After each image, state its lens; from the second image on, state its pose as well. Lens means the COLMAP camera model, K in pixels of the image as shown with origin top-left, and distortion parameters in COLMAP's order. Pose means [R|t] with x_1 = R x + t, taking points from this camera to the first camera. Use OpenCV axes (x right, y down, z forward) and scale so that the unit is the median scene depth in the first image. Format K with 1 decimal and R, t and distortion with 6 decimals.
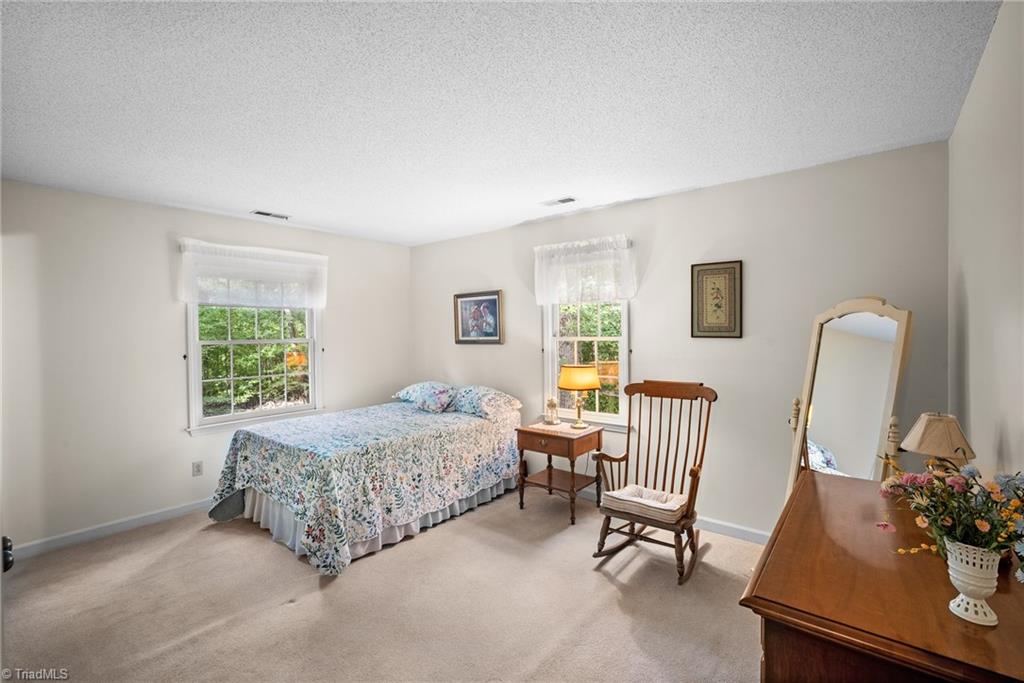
lens RADIAL K [[452.8, 0, 510.6], [0, 452.8, 337.5], [0, 0, 1]] dist [-0.002608, 0.000312]
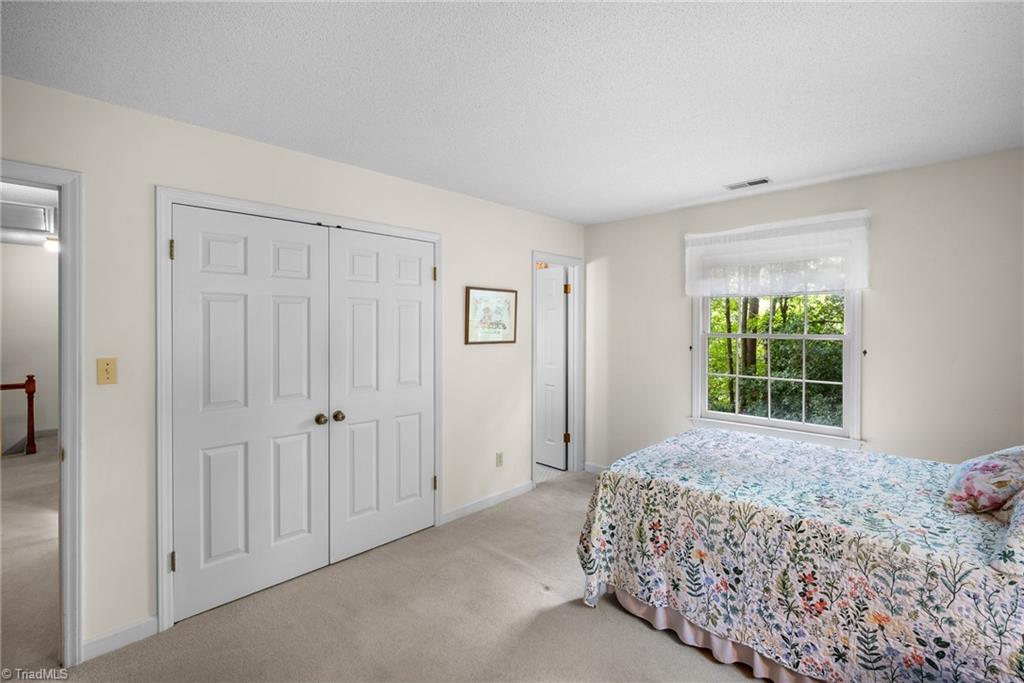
lens RADIAL K [[452.8, 0, 501.3], [0, 452.8, 334.1], [0, 0, 1]] dist [-0.002608, 0.000312]
pose [[-0.090927, 0.026163, -0.995514, 0.410085], [-0.015109, 0.999504, 0.027647, -0.013744], [0.995743, 0.017555, -0.090486, 0.762052]]
